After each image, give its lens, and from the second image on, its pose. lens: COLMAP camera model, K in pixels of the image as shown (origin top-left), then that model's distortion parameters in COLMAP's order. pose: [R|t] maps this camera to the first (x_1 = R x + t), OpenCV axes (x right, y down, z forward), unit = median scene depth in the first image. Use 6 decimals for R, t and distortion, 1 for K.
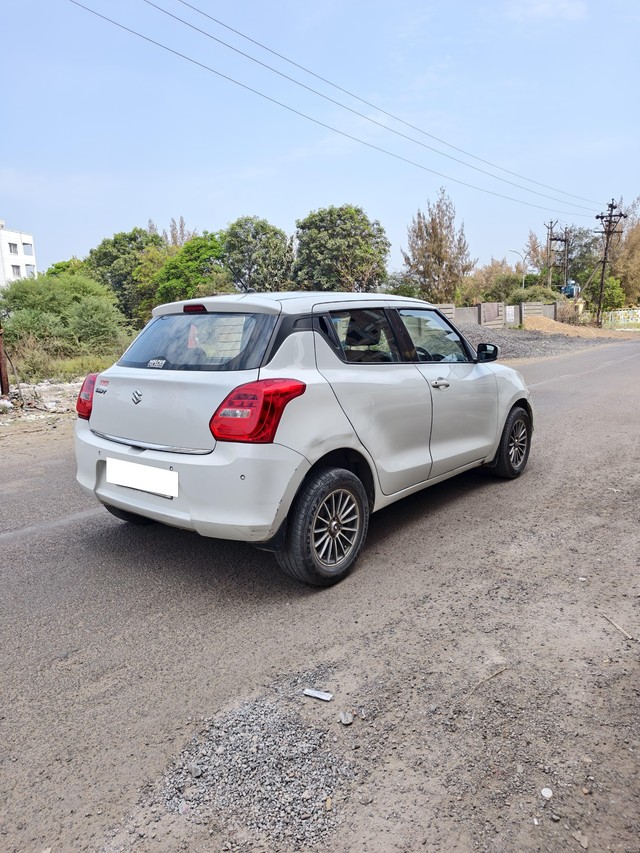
lens RADIAL K [[592.3, 0, 314.5], [0, 592.3, 428.1], [0, 0, 1]] dist [0.006593, -0.001996]
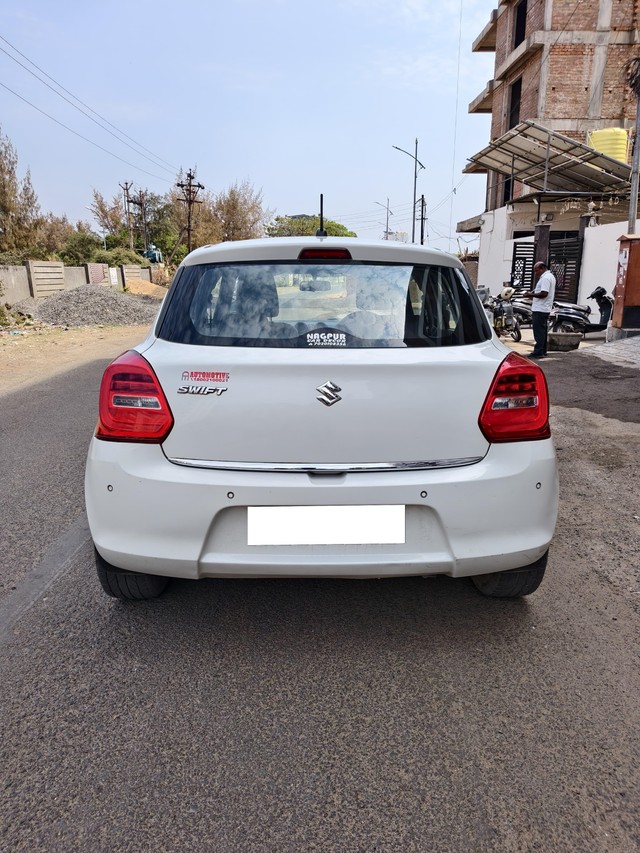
lens RADIAL K [[592.3, 0, 314.5], [0, 592.3, 428.1], [0, 0, 1]] dist [0.006593, -0.001996]
pose [[0.749989, -0.129183, 0.648713, -0.072790], [0.090625, 0.991563, 0.092685, -0.007702], [-0.655213, -0.010723, 0.755368, 0.054575]]
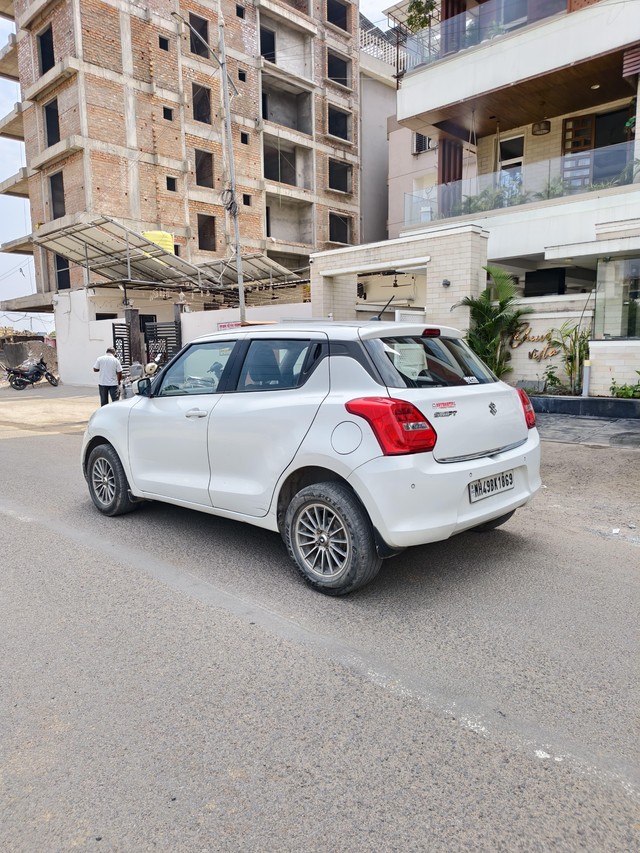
lens RADIAL K [[592.3, 0, 314.5], [0, 592.3, 428.1], [0, 0, 1]] dist [0.006593, -0.001996]
pose [[0.092236, -0.090022, 0.991660, -0.142060], [0.184223, 0.980255, 0.071851, -0.015812], [-0.978547, 0.176059, 0.106999, 0.121664]]
